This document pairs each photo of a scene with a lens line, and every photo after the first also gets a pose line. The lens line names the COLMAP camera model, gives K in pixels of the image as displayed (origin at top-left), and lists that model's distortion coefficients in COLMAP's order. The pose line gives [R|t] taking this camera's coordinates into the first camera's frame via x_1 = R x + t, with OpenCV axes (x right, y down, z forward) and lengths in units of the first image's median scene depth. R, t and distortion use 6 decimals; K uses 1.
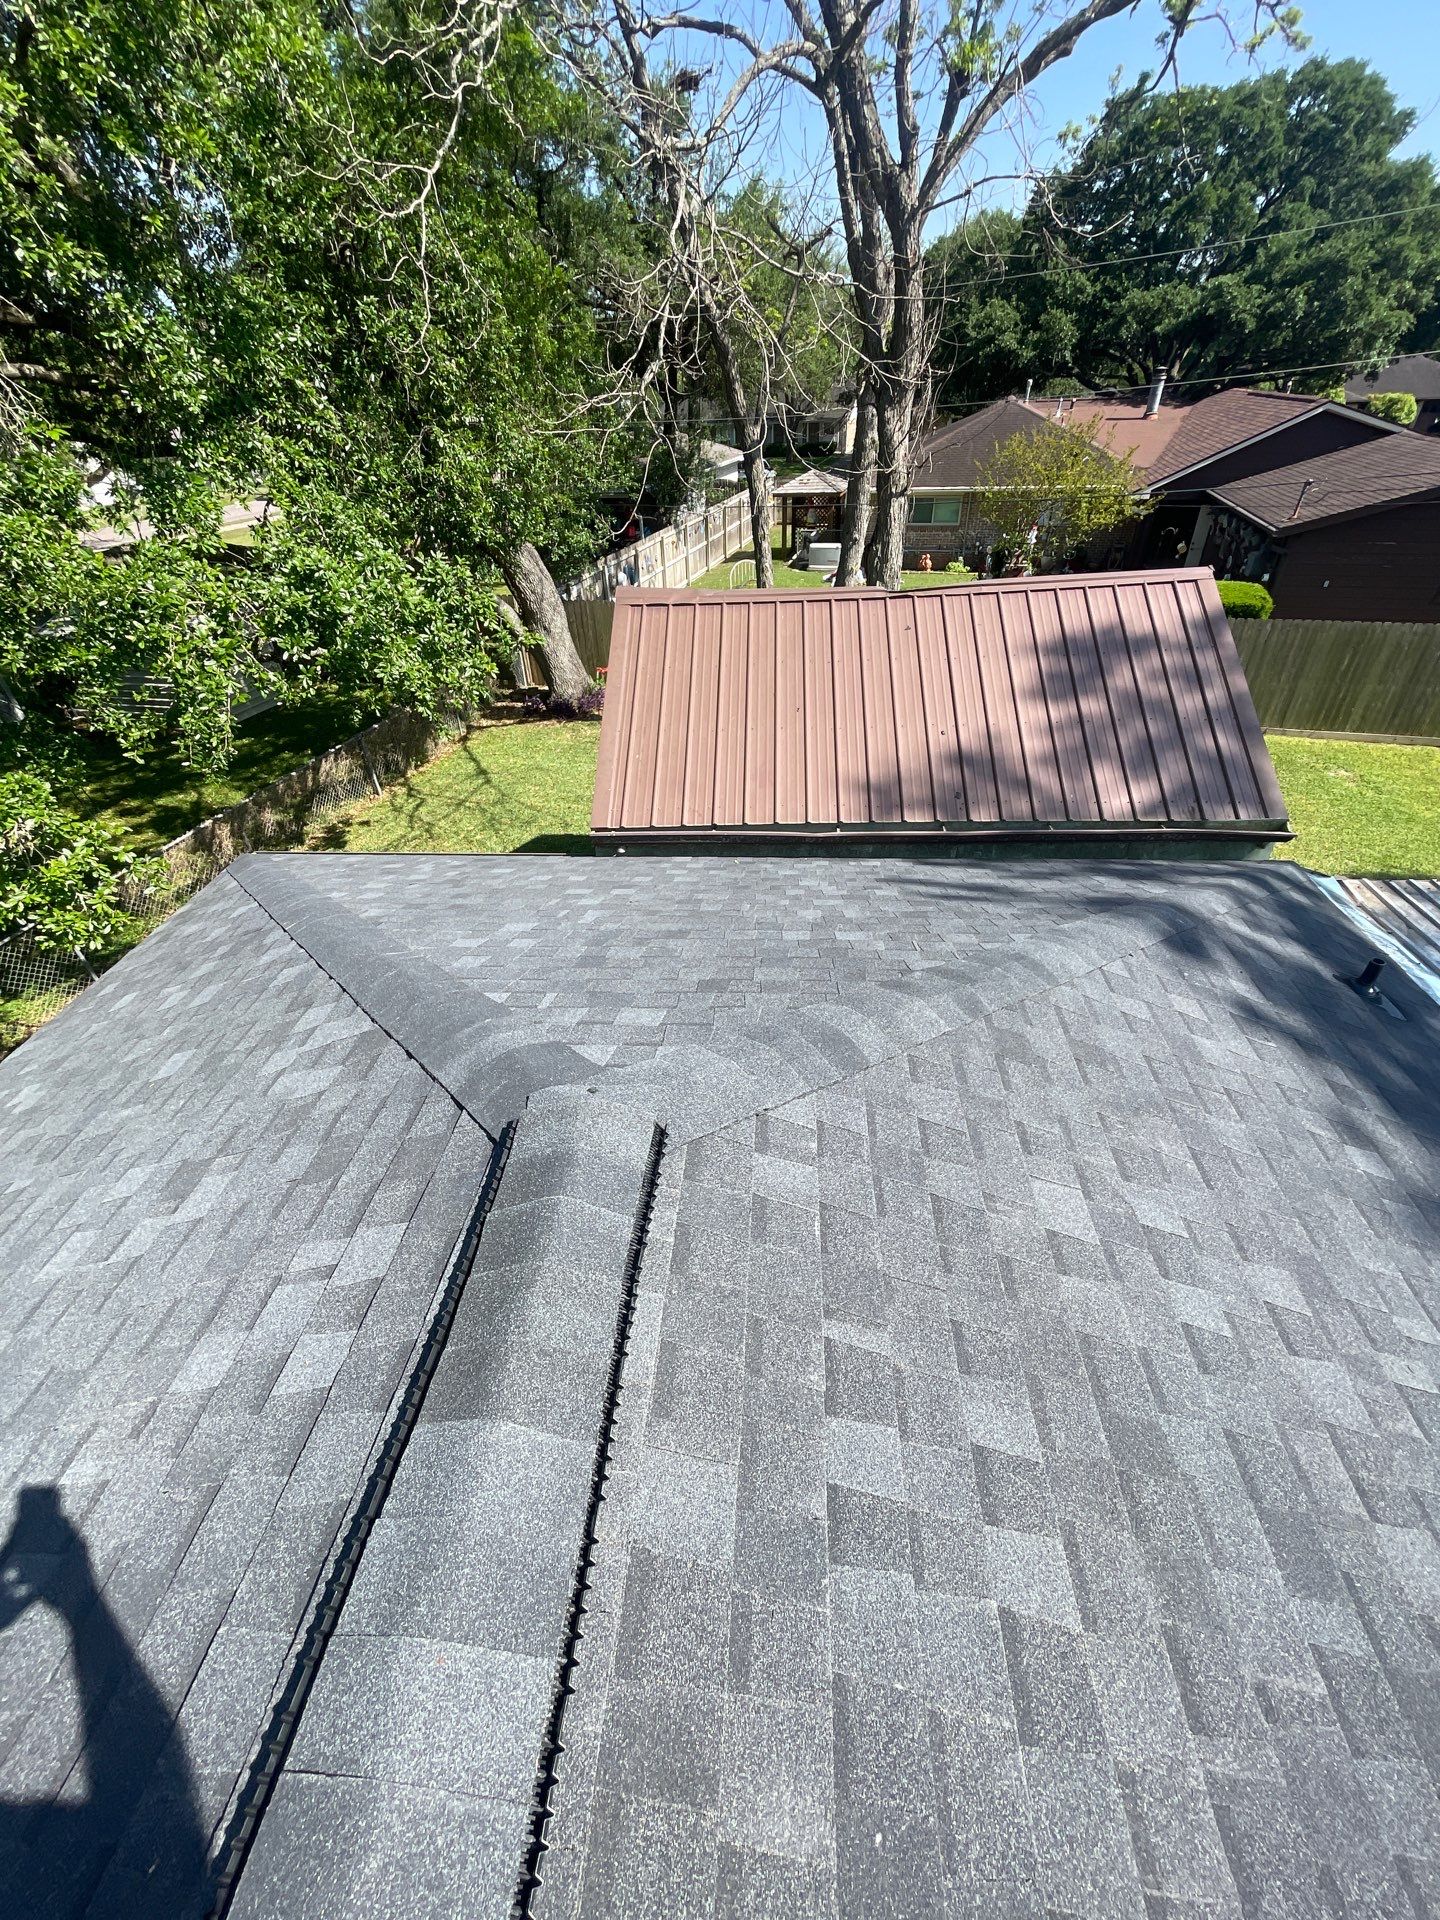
lens RADIAL K [[777.5, 0, 725.6], [0, 777.5, 966.7], [0, 0, 1]] dist [-0.003573, 0.000424]
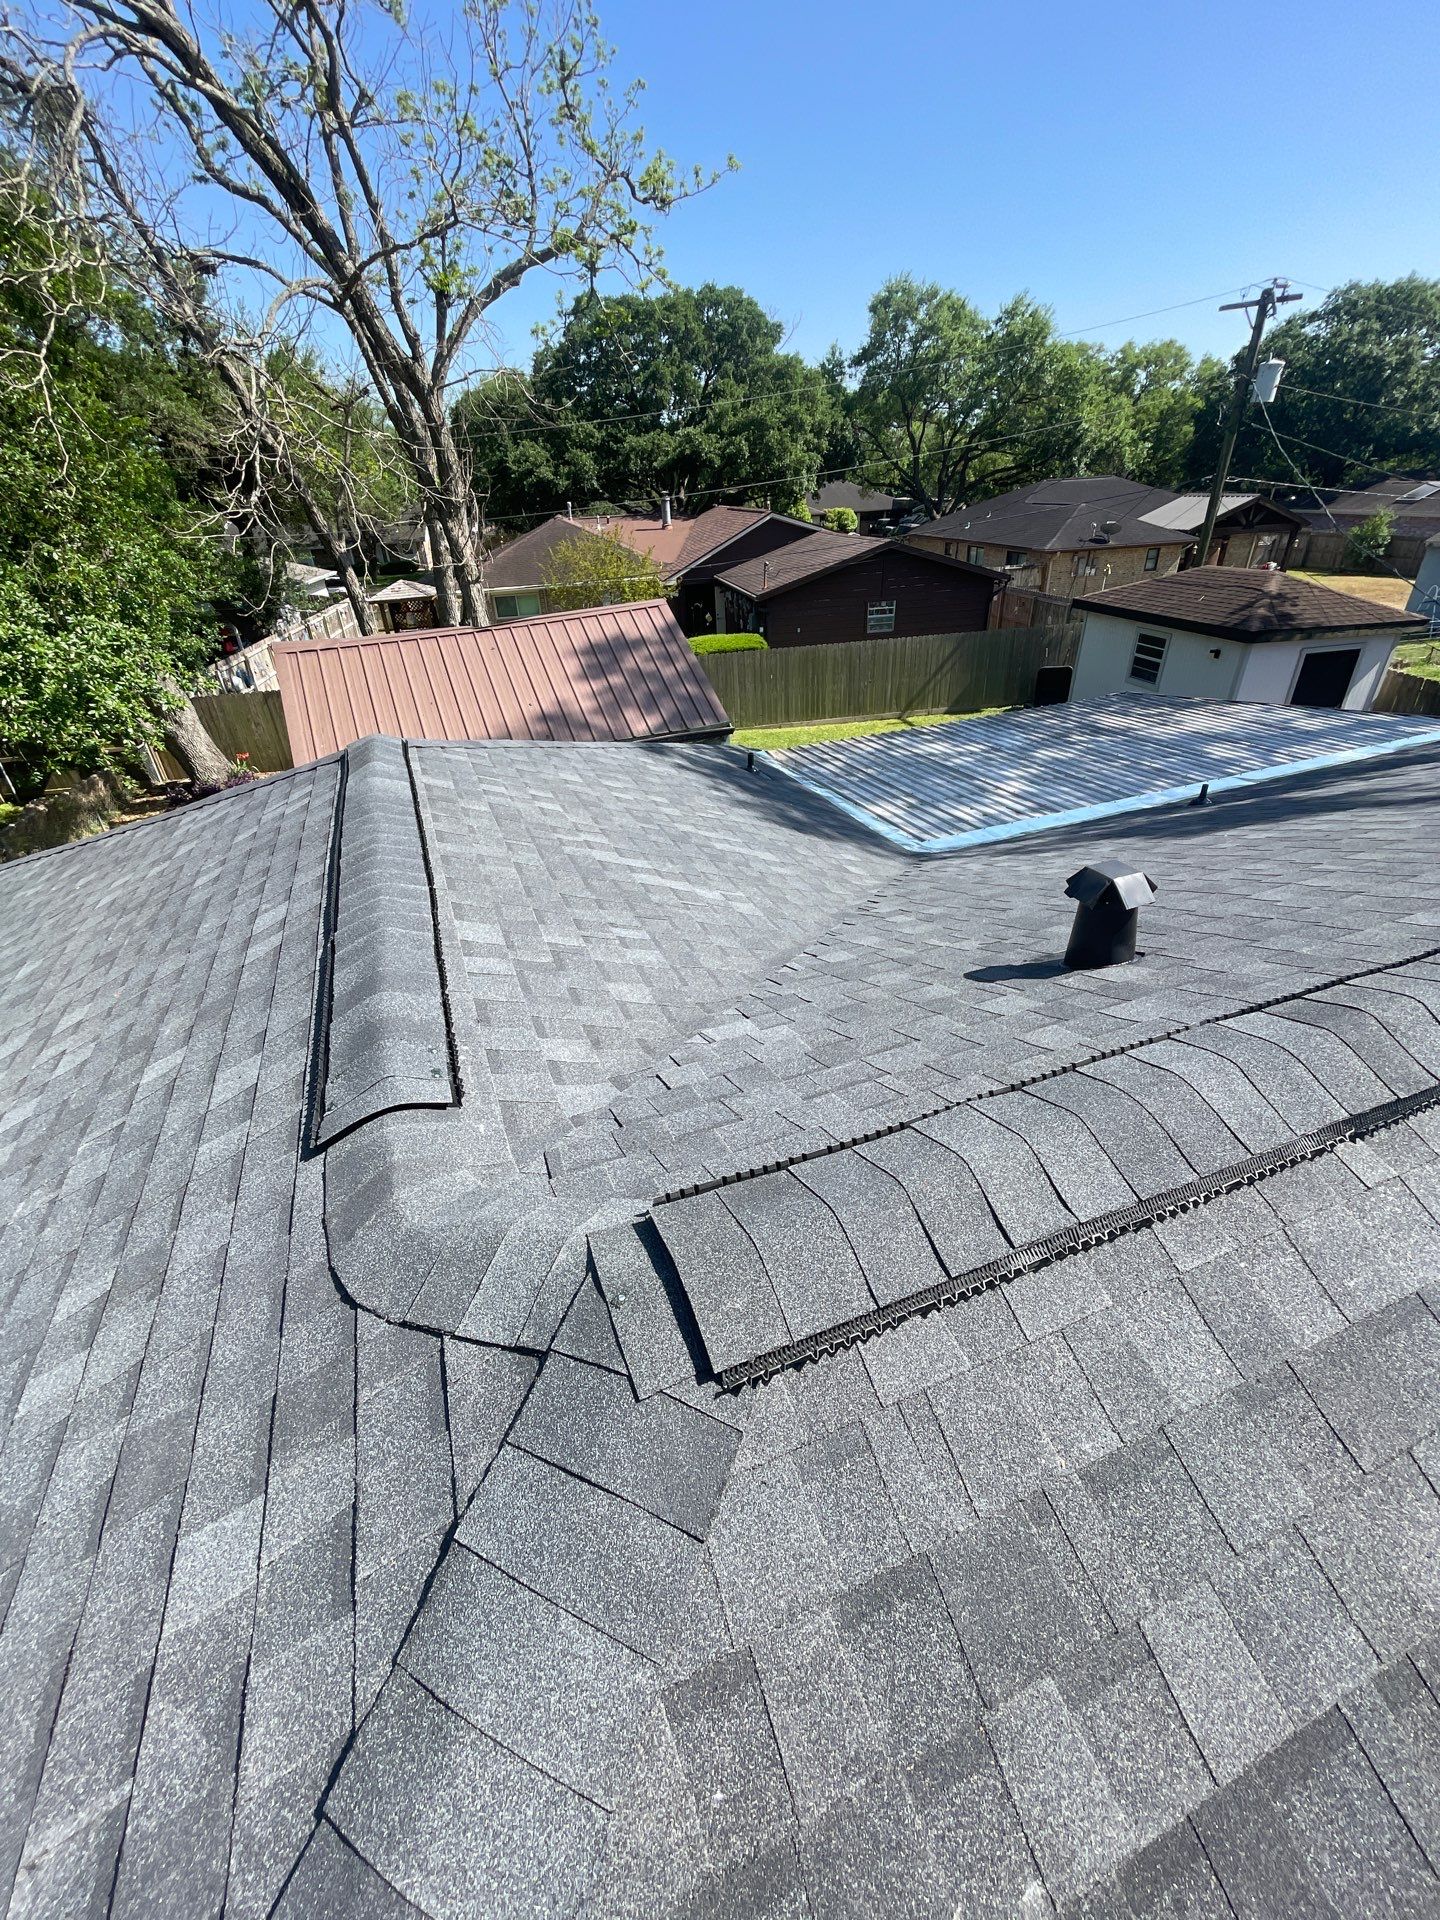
lens RADIAL K [[777.5, 0, 723.5], [0, 777.5, 971.6], [0, 0, 1]] dist [-0.003573, 0.000424]
pose [[0.898545, -0.236324, 0.369822, -0.024854], [0.274689, 0.960019, -0.053931, 0.130595], [-0.342291, 0.150045, 0.927536, -0.163523]]
